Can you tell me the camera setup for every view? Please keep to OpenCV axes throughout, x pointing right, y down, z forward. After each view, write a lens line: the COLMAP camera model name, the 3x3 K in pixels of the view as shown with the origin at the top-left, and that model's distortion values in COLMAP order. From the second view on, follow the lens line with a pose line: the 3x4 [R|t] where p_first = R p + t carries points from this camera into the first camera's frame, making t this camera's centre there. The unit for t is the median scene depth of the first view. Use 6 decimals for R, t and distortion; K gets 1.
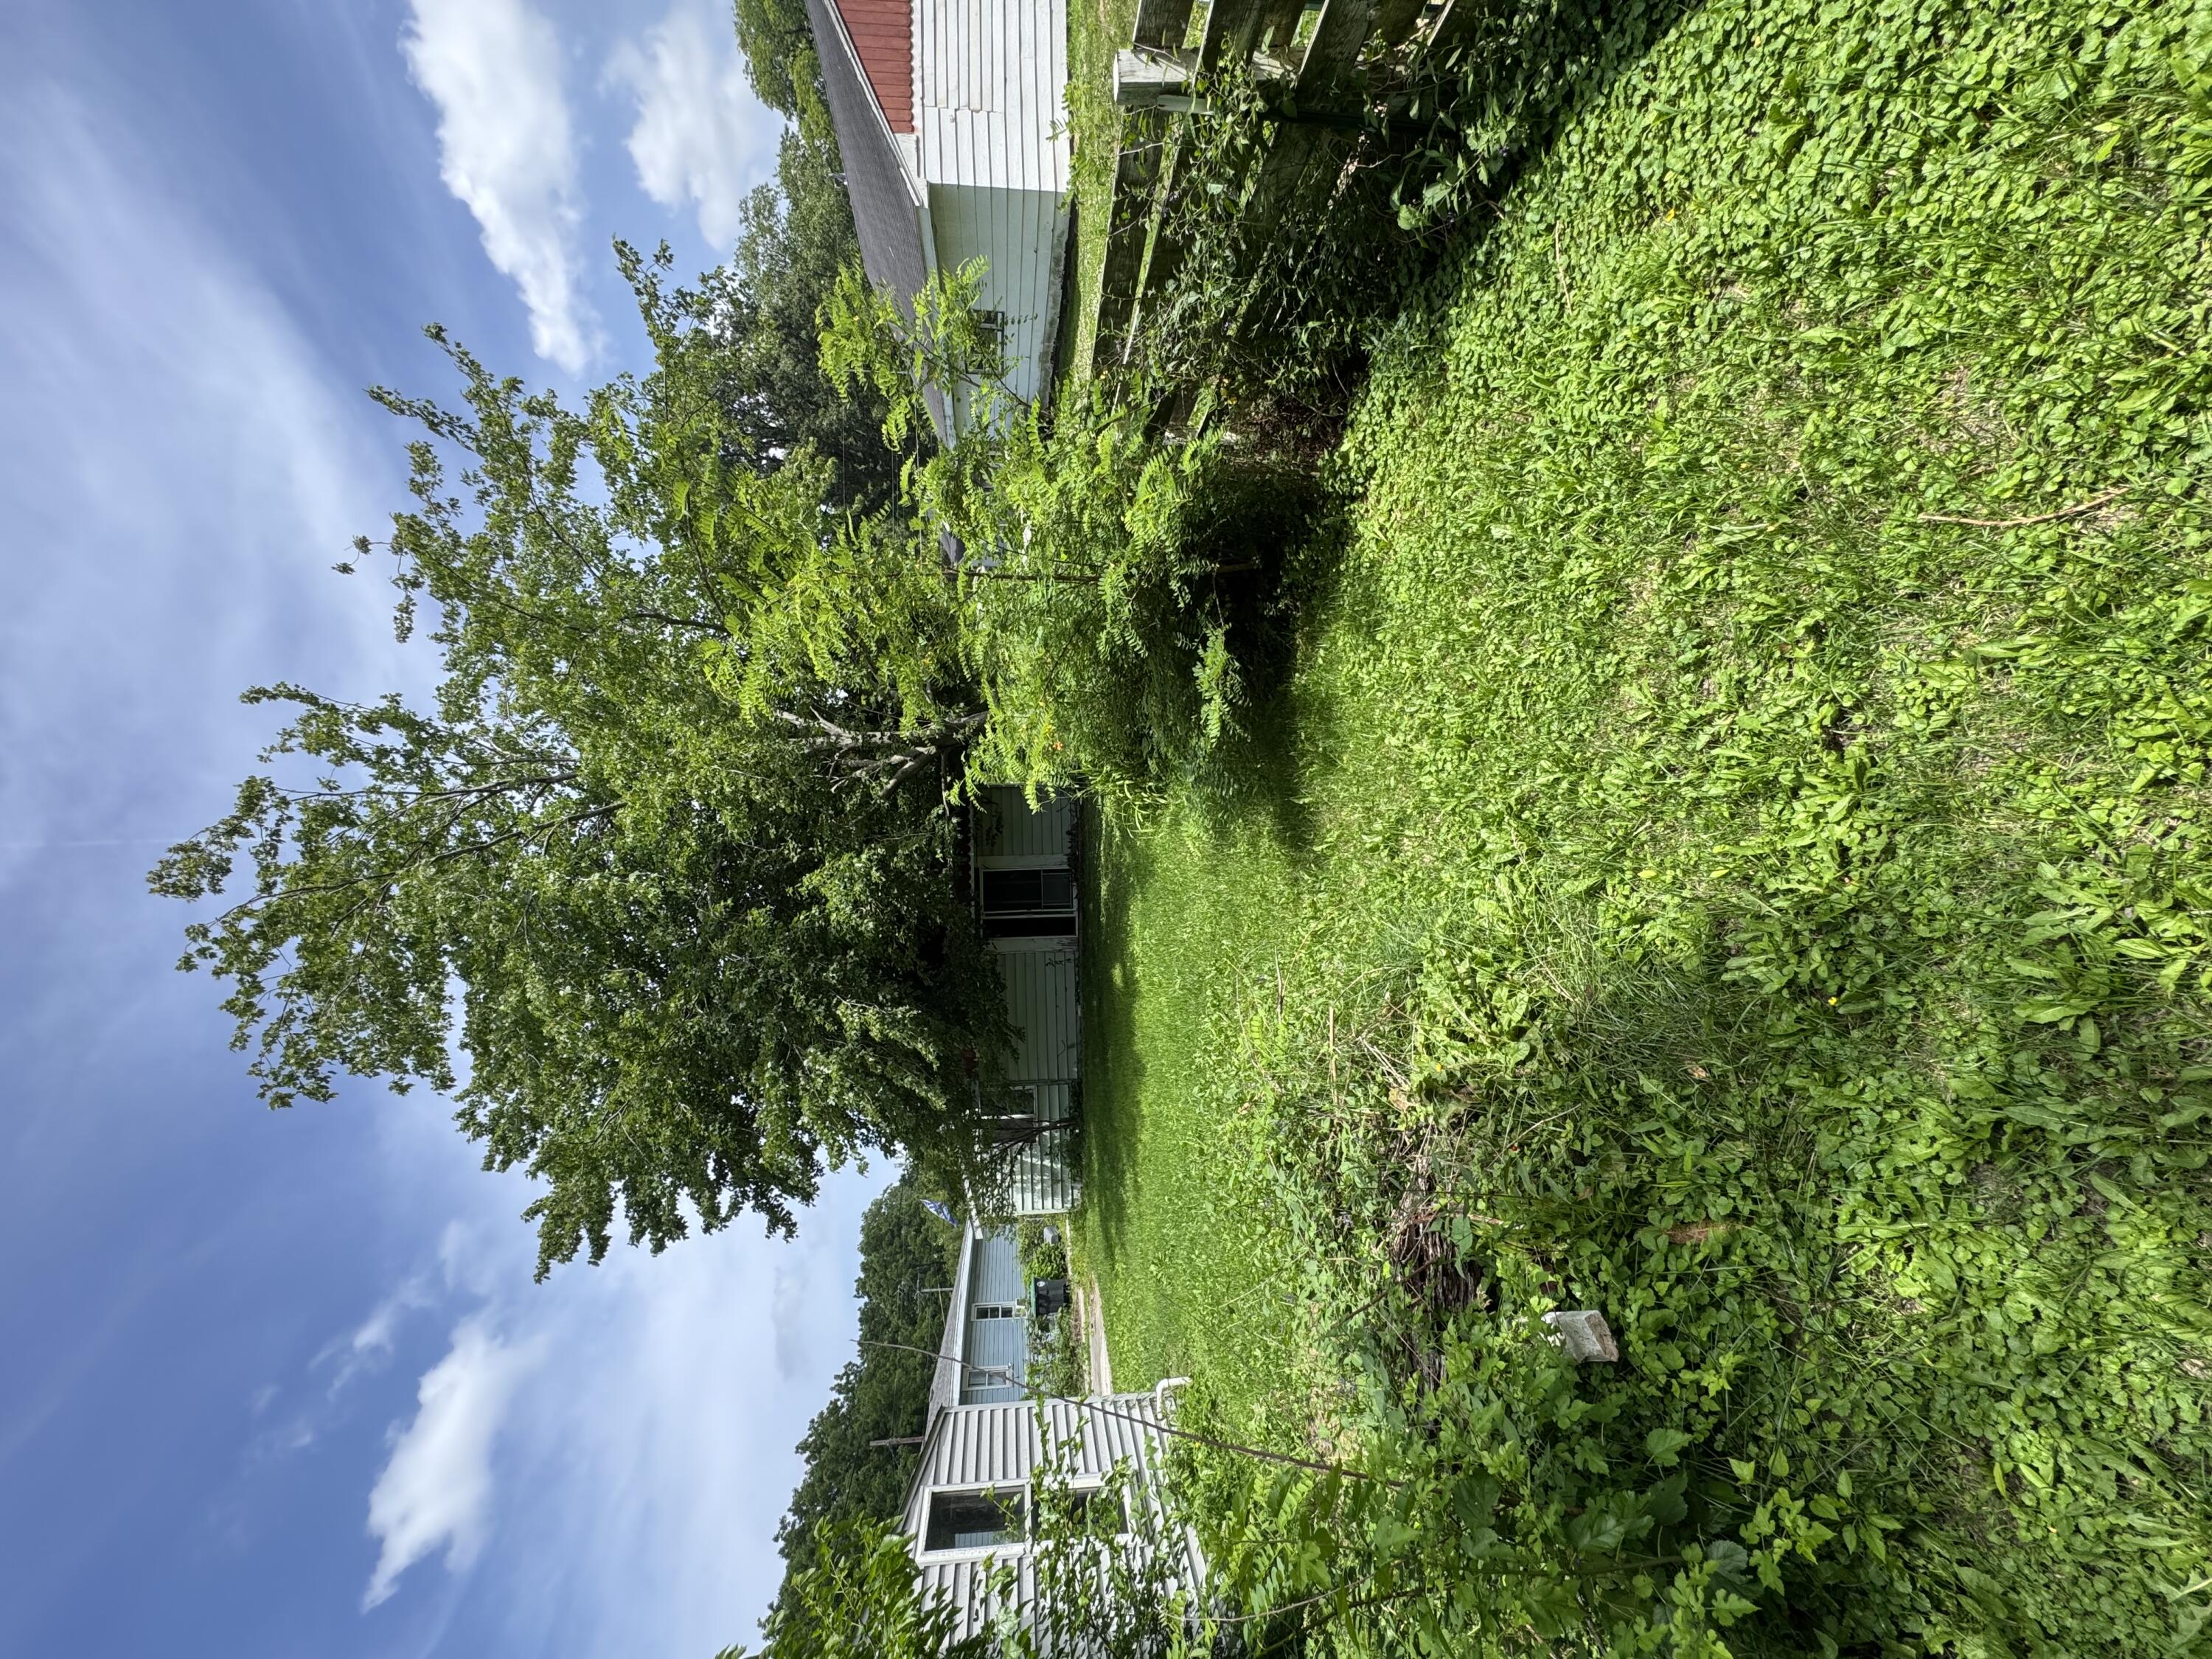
lens RADIAL K [[883.9, 0, 1128.3], [0, 883.9, 828.5], [0, 0, 1]] dist [-0.047243, 0.012655]
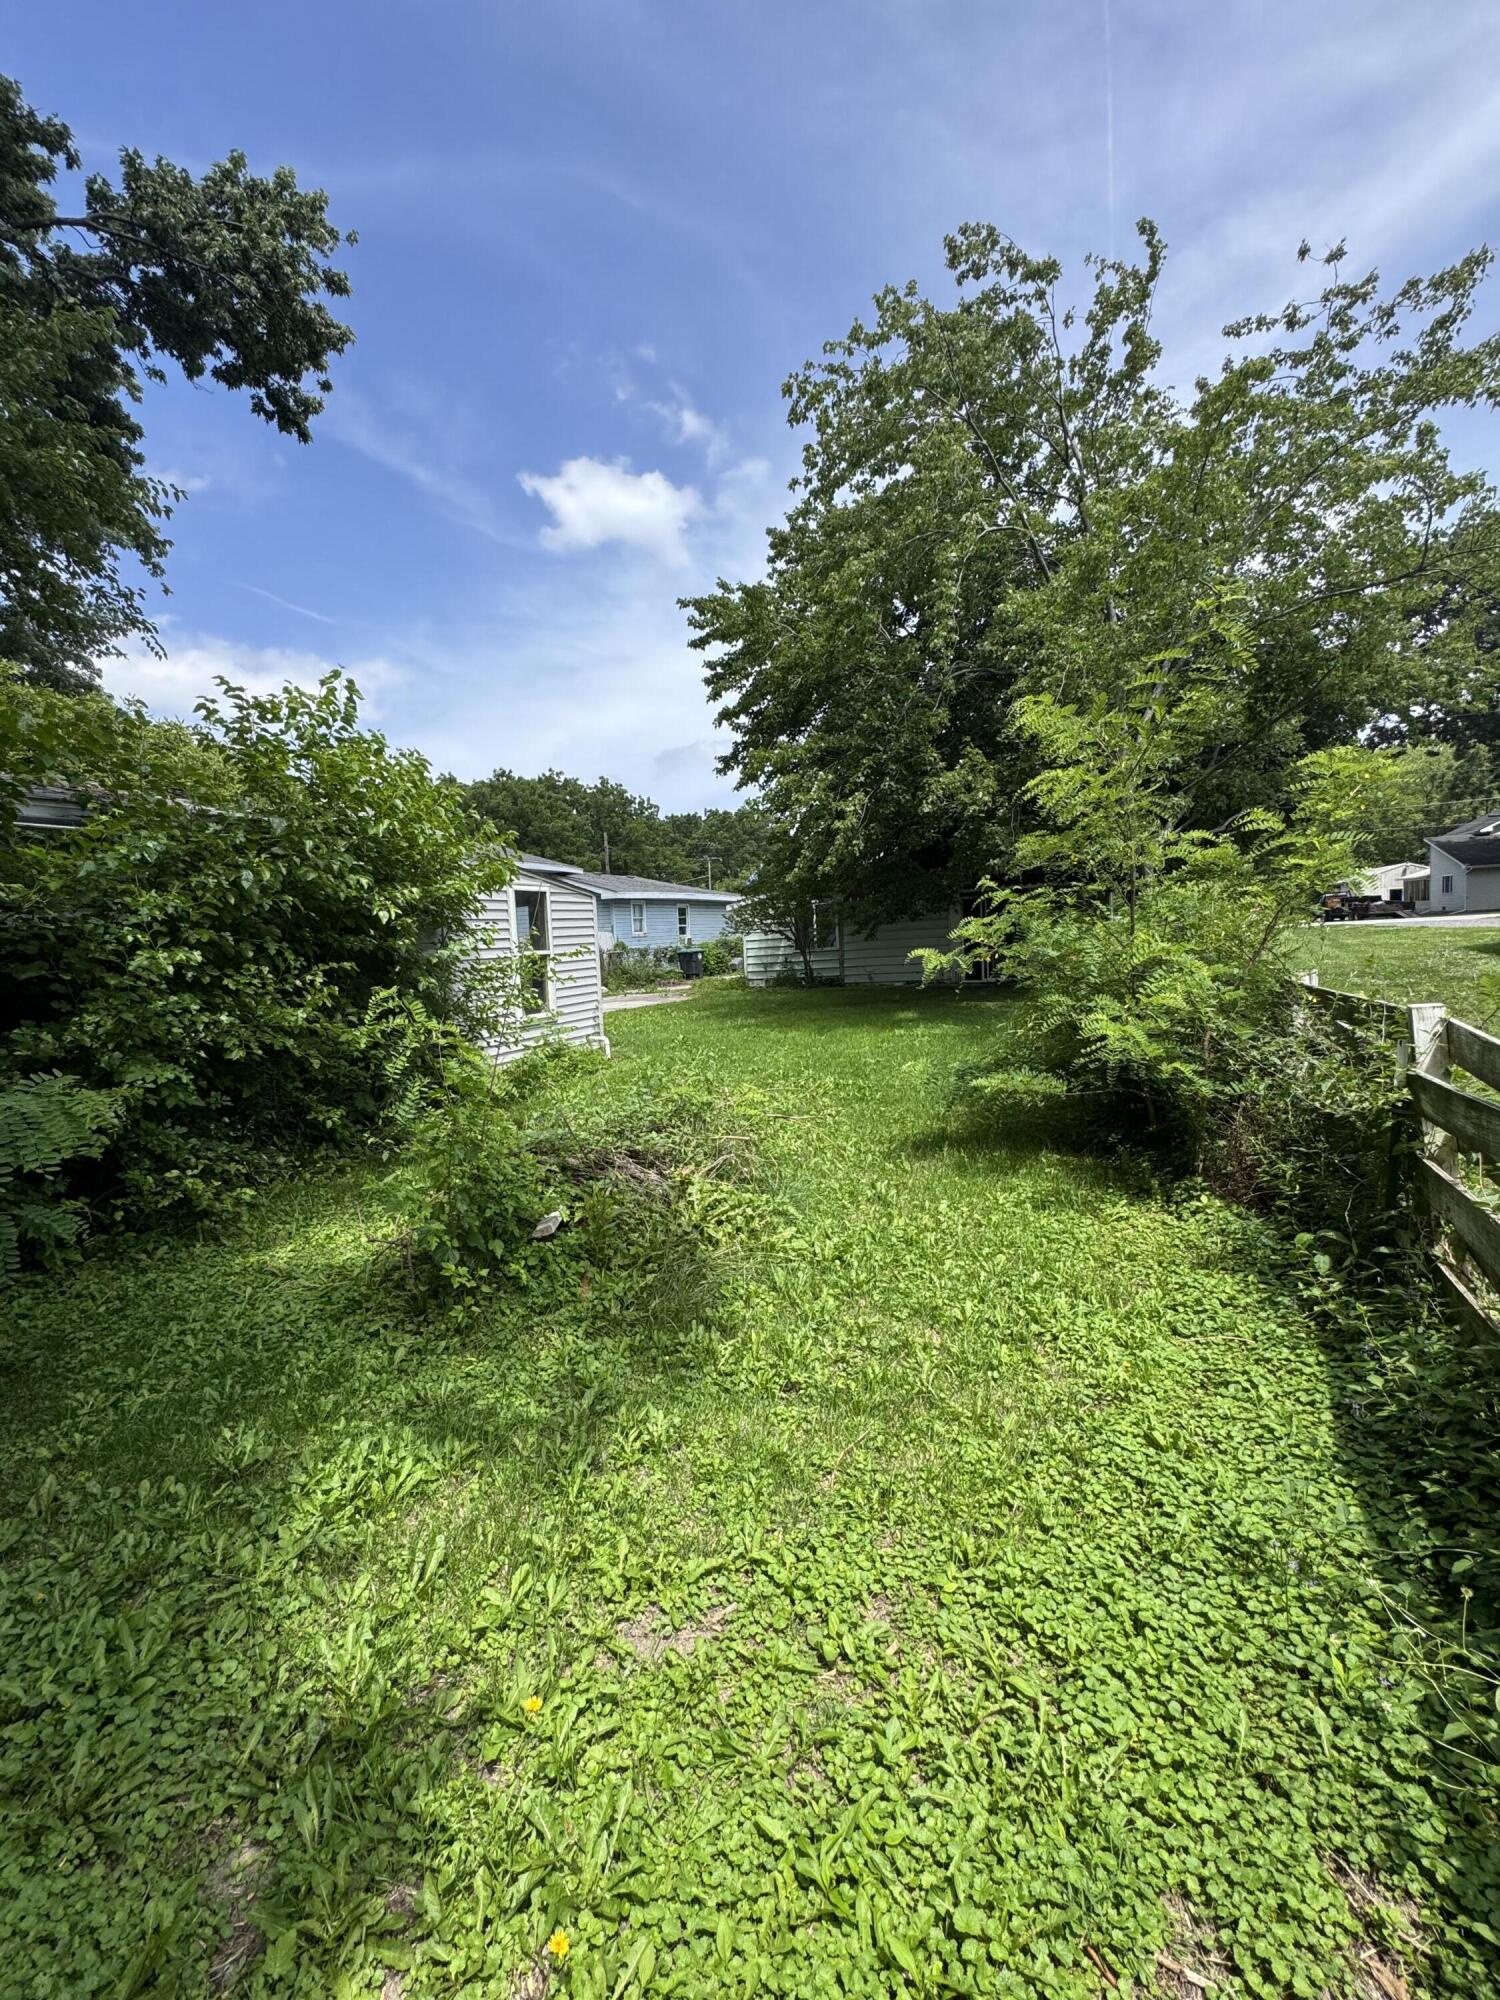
lens RADIAL K [[801.9, 0, 750.0], [0, 801.9, 1000.0], [0, 0, 1]] dist [0.000173, -0.000072]
pose [[-0.019279, 0.999278, -0.032753, 0.008670], [-0.901608, -0.003217, 0.432542, -0.134588], [0.432124, 0.037870, 0.901019, -0.104960]]
